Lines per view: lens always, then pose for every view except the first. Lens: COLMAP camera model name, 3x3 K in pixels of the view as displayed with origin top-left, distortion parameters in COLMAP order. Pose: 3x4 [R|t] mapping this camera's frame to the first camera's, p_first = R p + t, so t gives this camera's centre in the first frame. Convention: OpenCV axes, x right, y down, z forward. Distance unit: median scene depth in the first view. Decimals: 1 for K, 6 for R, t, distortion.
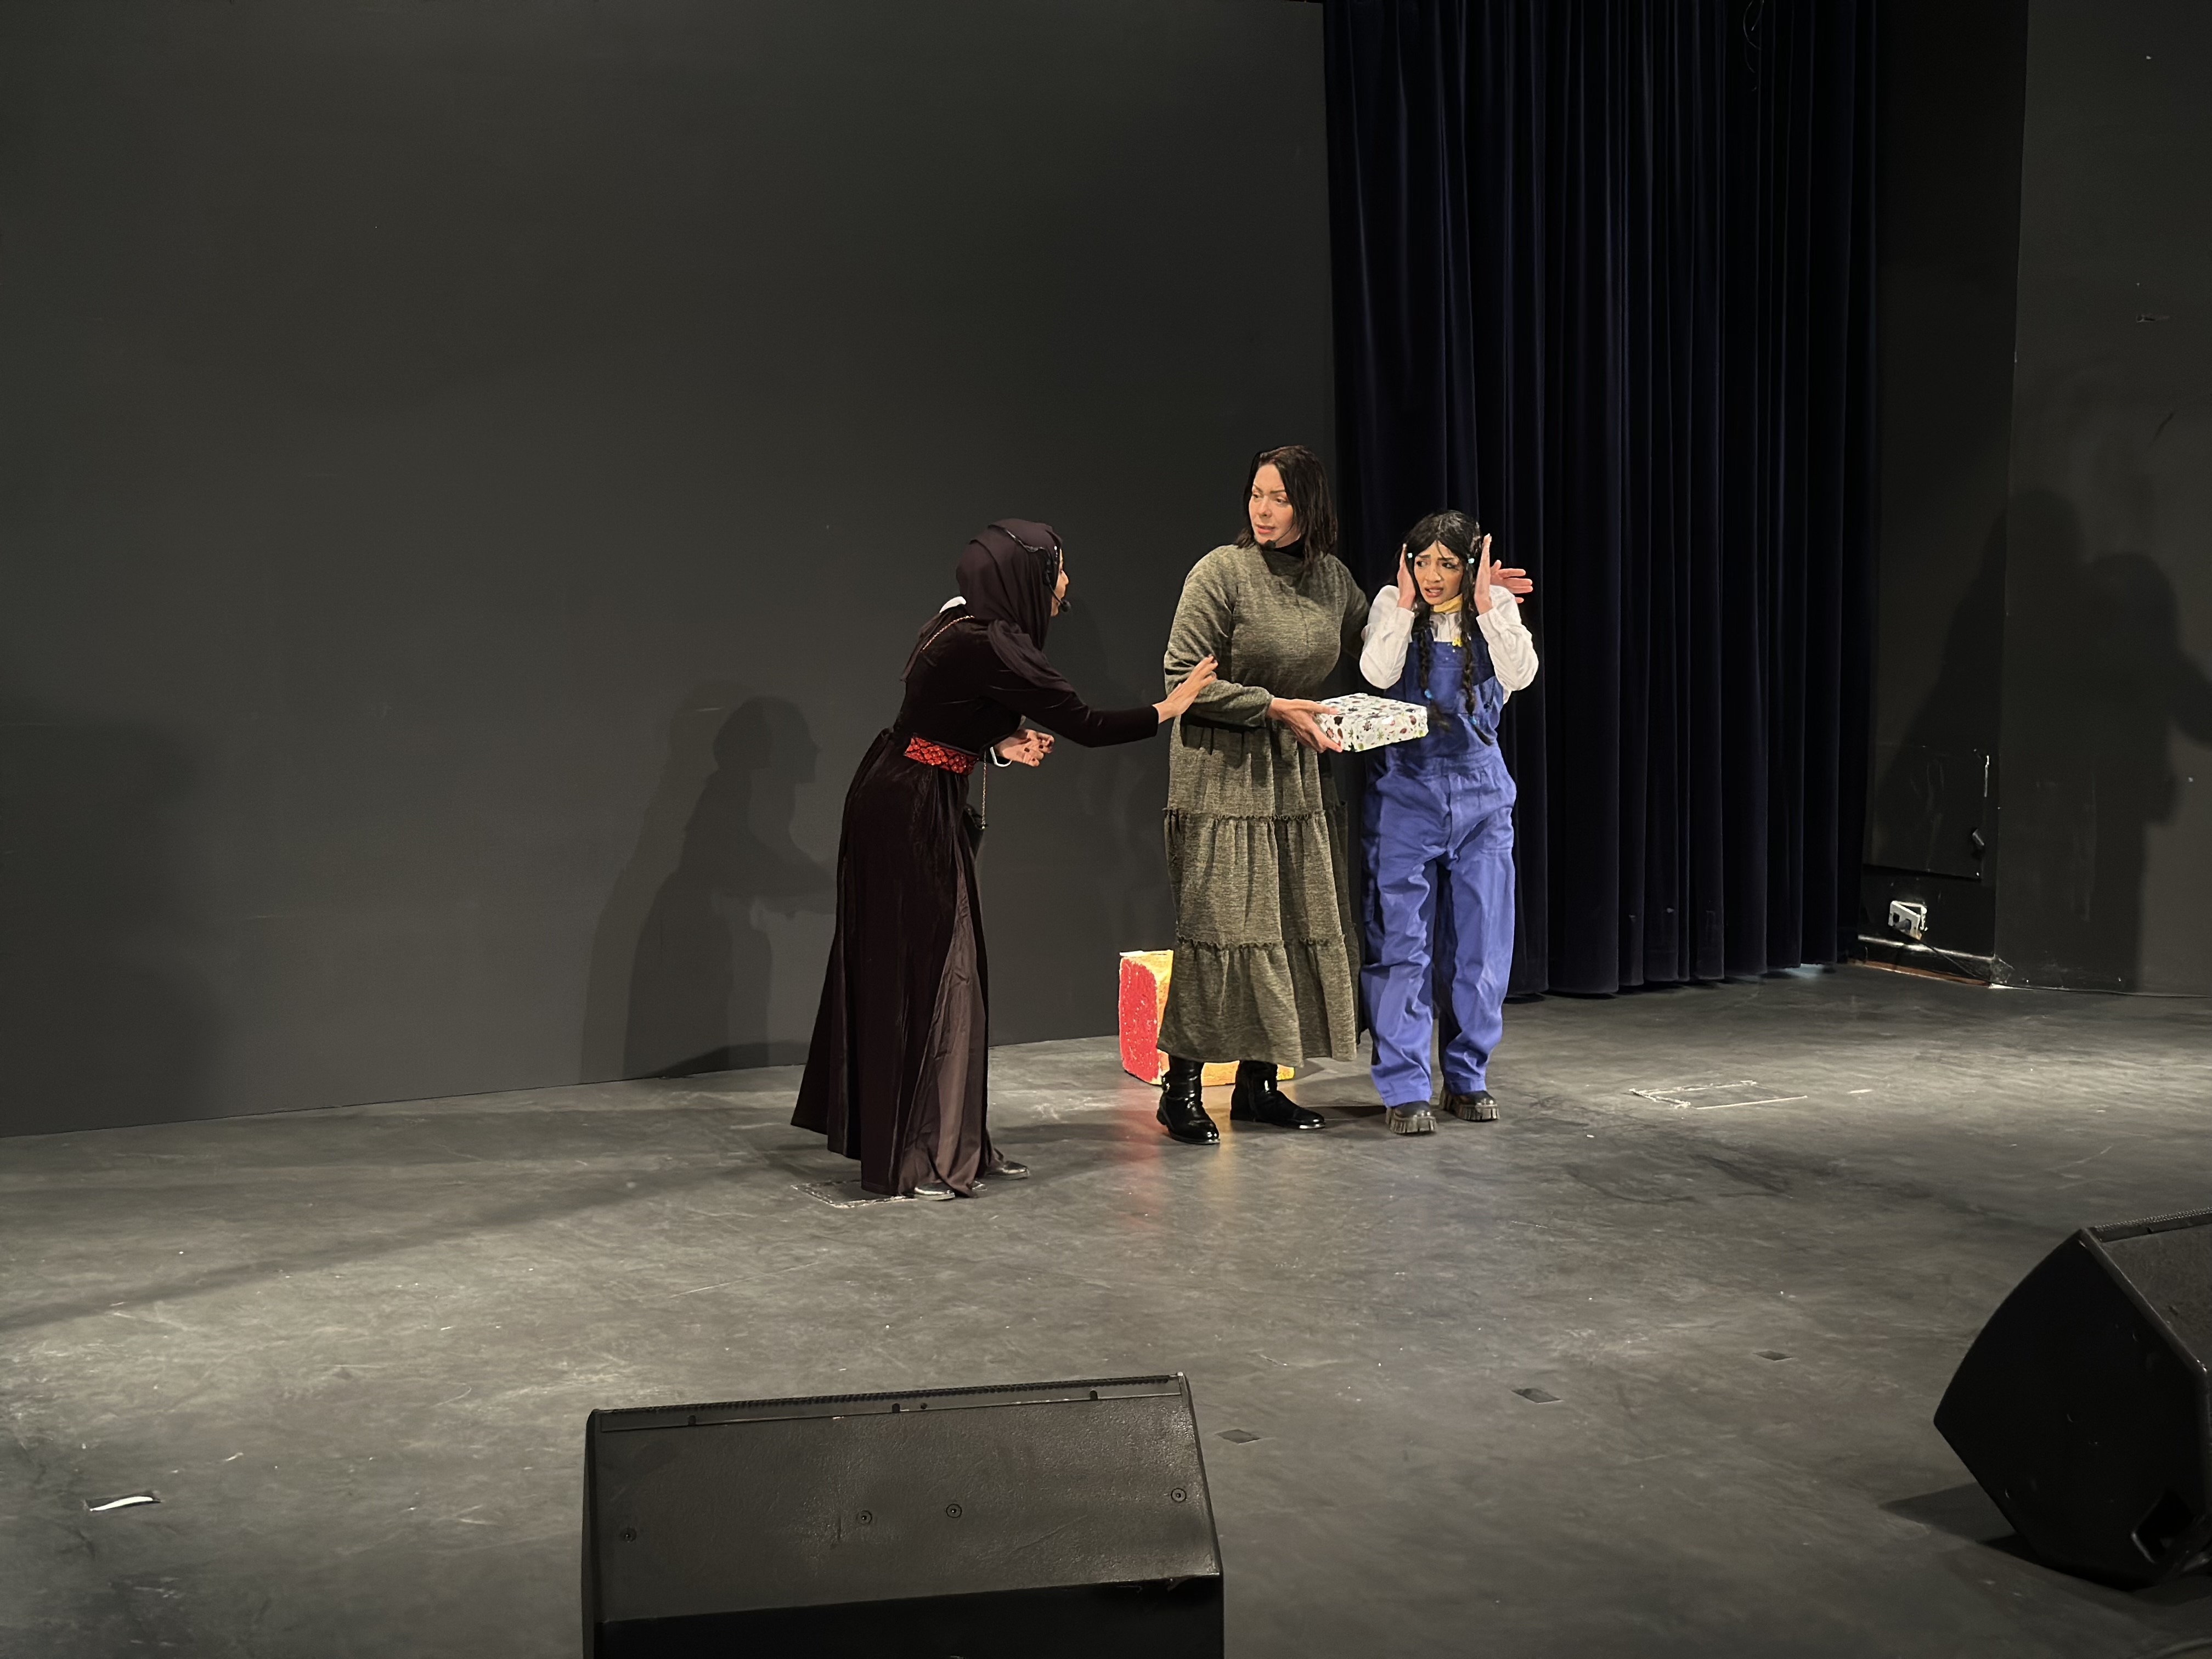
lens RADIAL K [[3090.6, 0, 1117.2], [0, 3090.6, 863.6], [0, 0, 1]] dist [0.097509, 0.000000]
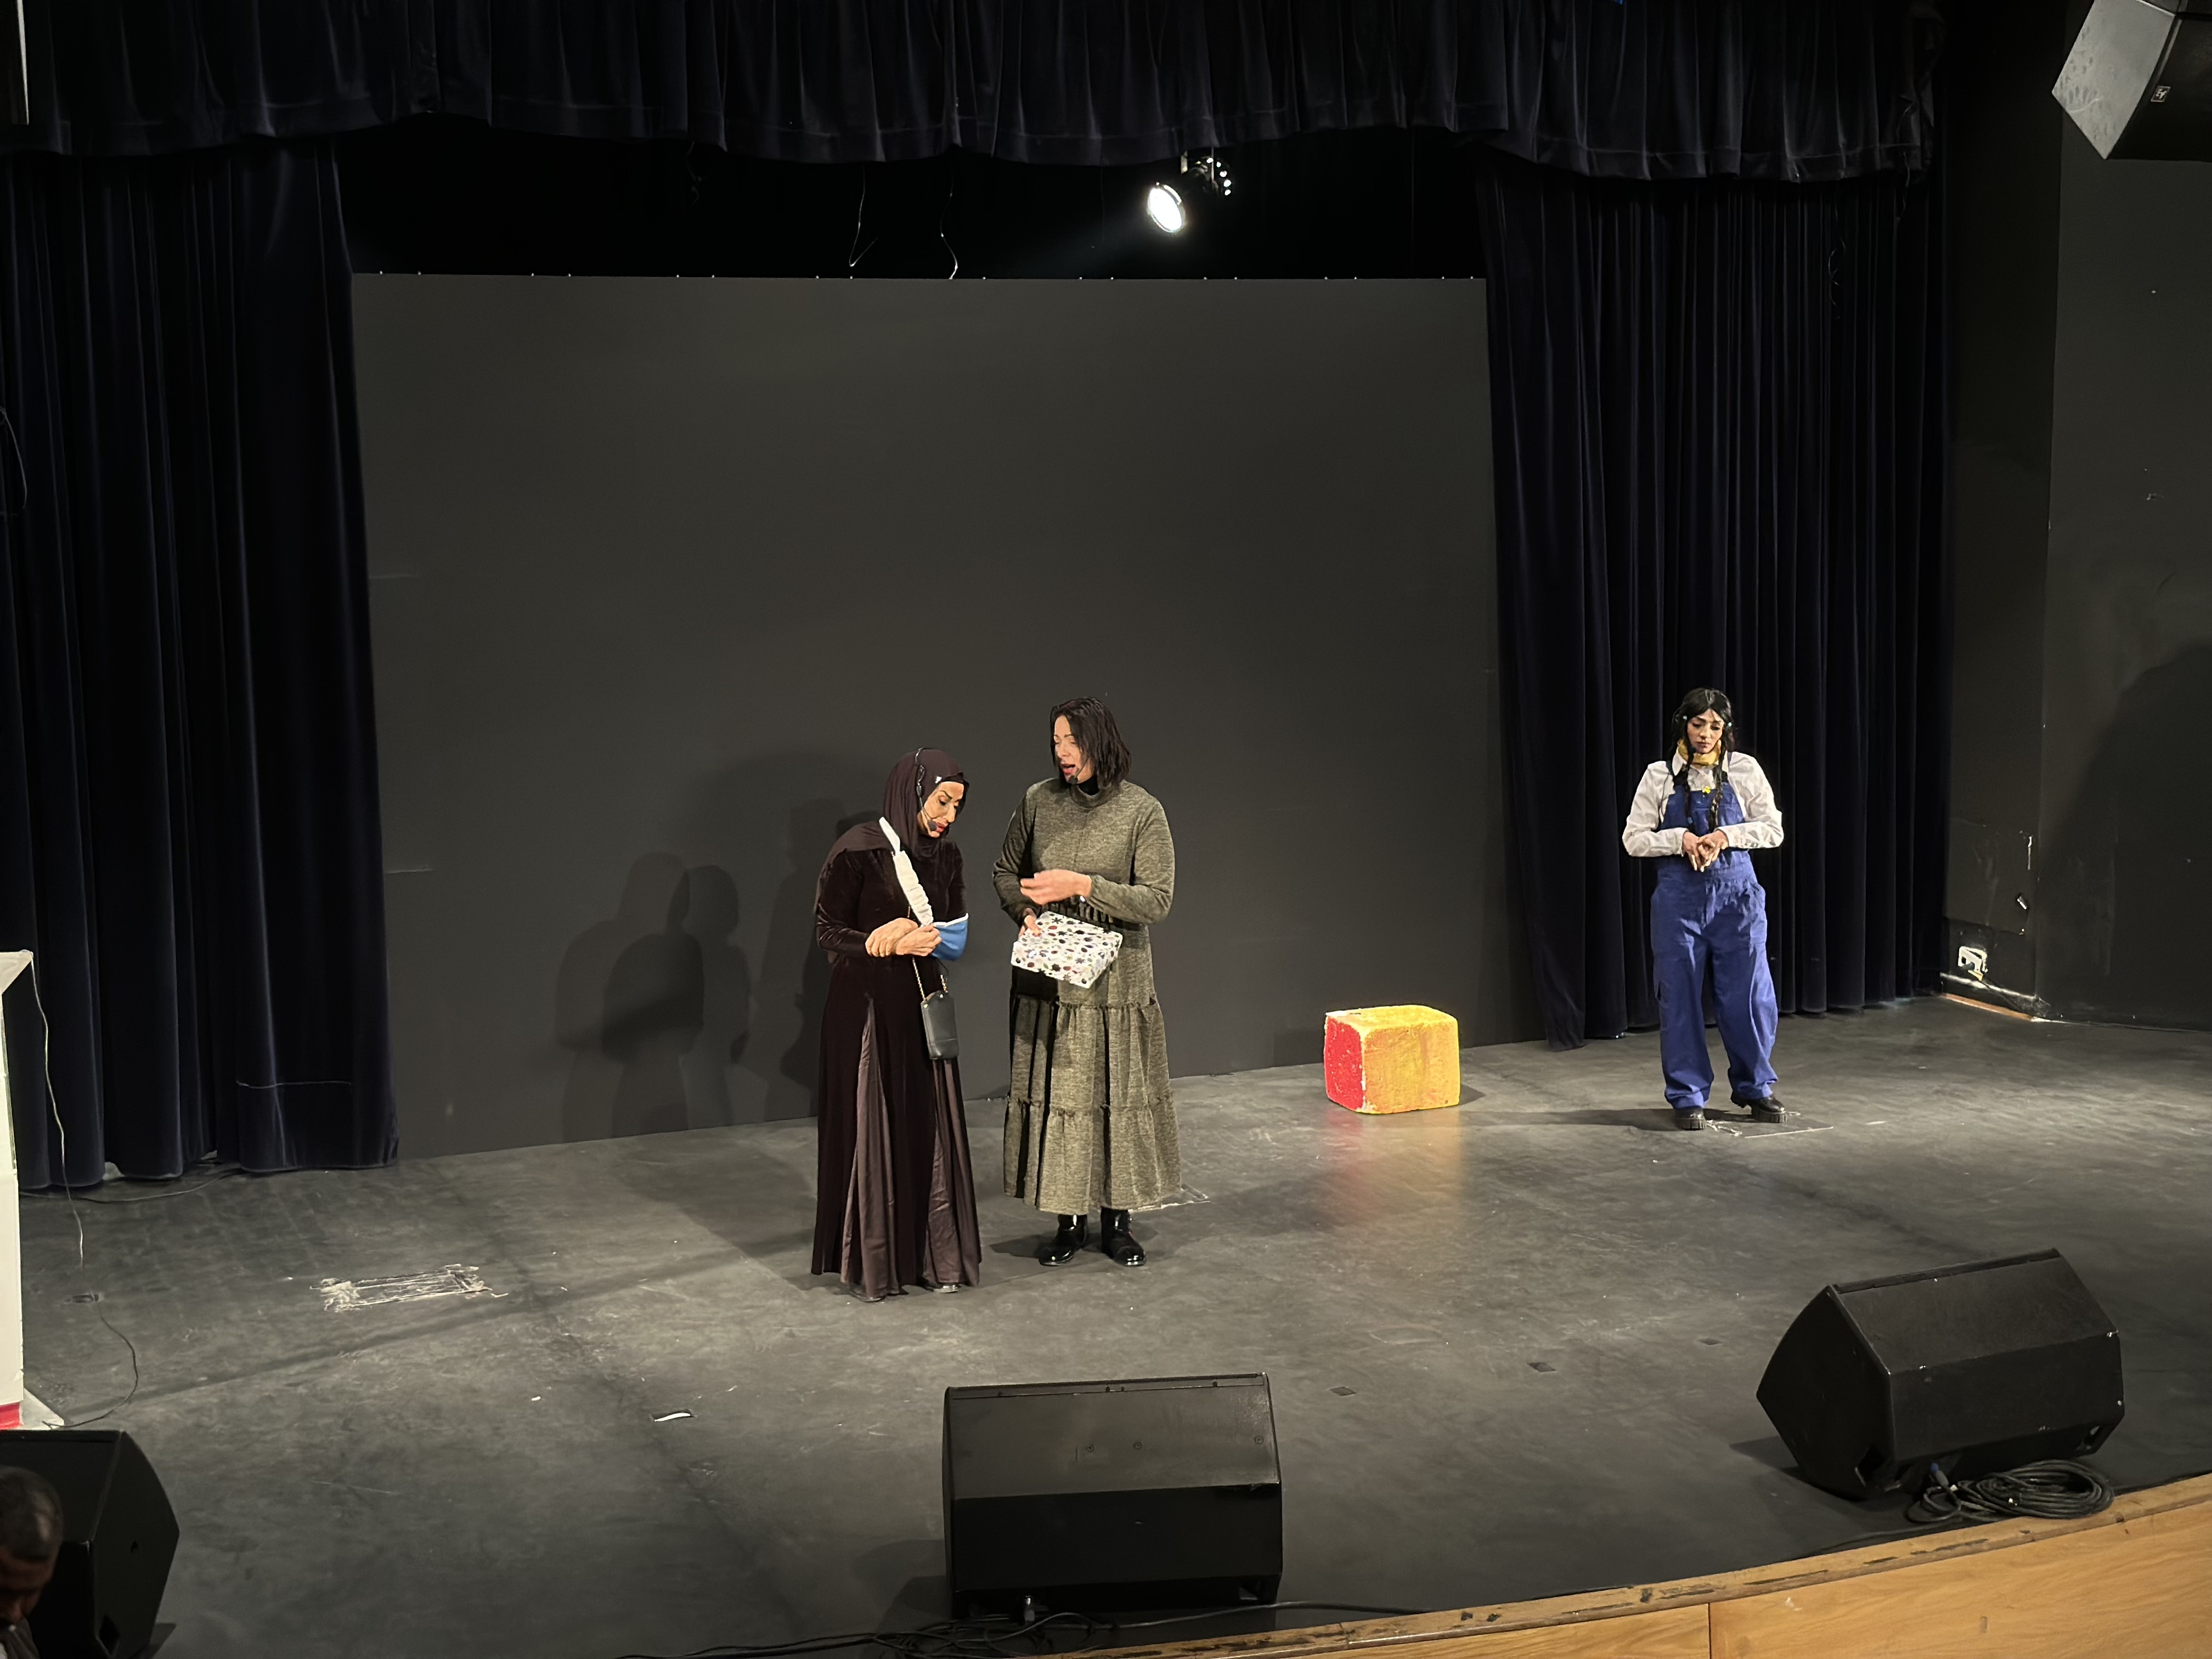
lens RADIAL K [[3090.6, 0, 1093.5], [0, 3090.6, 829.6], [0, 0, 1]] dist [0.097509, 0.000000]
pose [[0.993525, 0.000680, -0.113610, 0.074006], [0.002676, 0.999565, 0.029384, -0.121106], [0.113580, -0.029498, 0.993091, -0.473018]]
